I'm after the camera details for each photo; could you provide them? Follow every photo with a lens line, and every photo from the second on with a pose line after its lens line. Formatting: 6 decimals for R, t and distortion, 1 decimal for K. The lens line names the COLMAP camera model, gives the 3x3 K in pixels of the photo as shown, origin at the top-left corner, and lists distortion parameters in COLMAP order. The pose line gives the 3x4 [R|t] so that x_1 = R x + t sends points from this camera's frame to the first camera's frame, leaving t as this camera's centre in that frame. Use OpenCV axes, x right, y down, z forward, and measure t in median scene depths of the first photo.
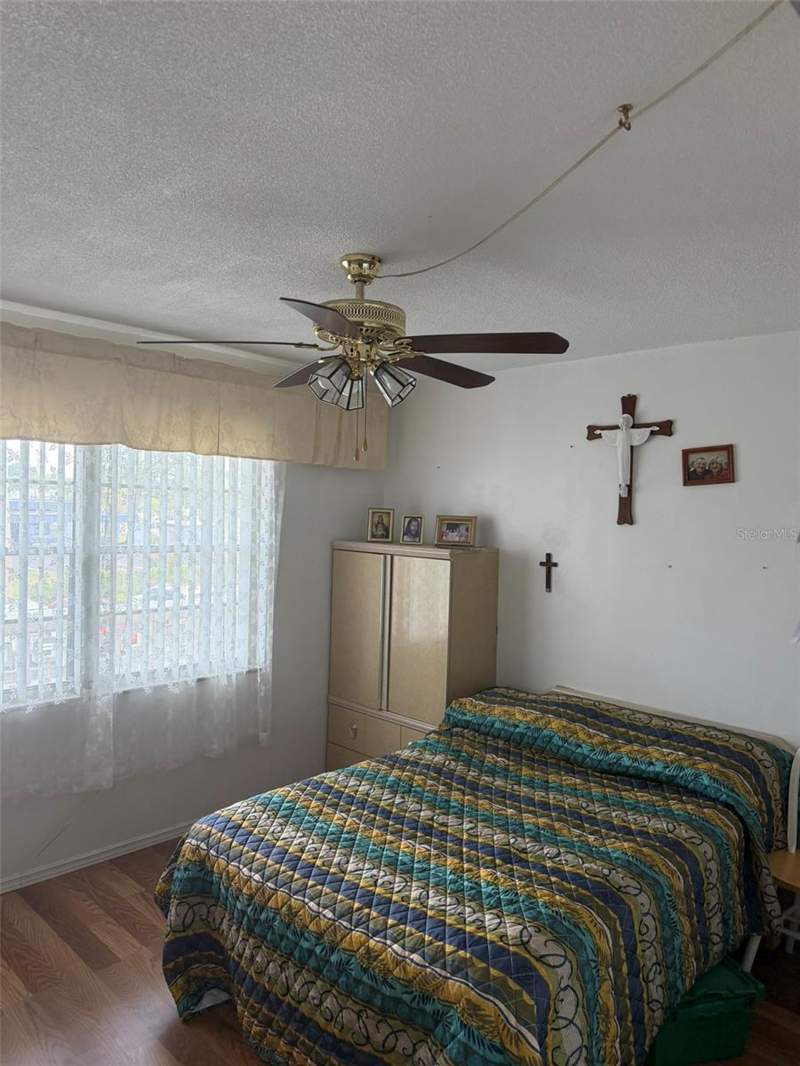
lens RADIAL K [[751.4, 0, 394.1], [0, 751.4, 523.9], [0, 0, 1]] dist [0.043993, -0.038877]
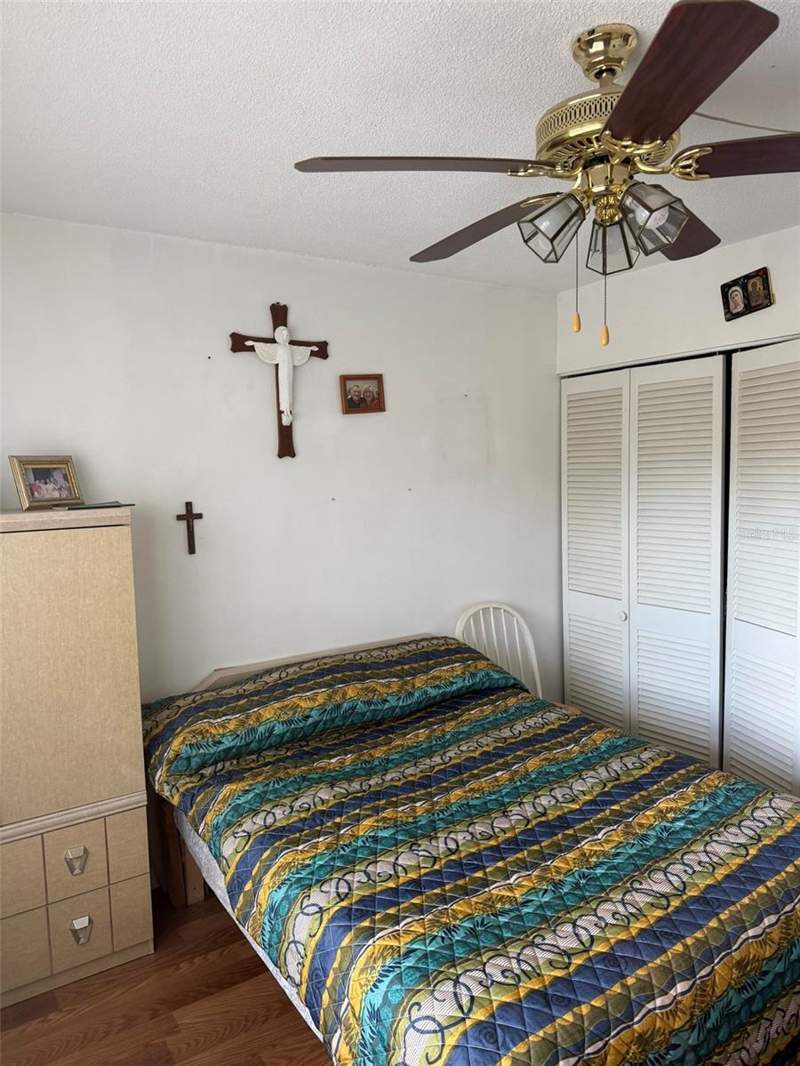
lens RADIAL K [[751.4, 0, 395.2], [0, 751.4, 544.1], [0, 0, 1]] dist [0.043993, -0.038877]
pose [[0.187311, -0.136203, 0.972812, -0.558071], [0.048390, 0.990417, 0.129351, -0.007060], [-0.981108, 0.022846, 0.192107, 0.759640]]
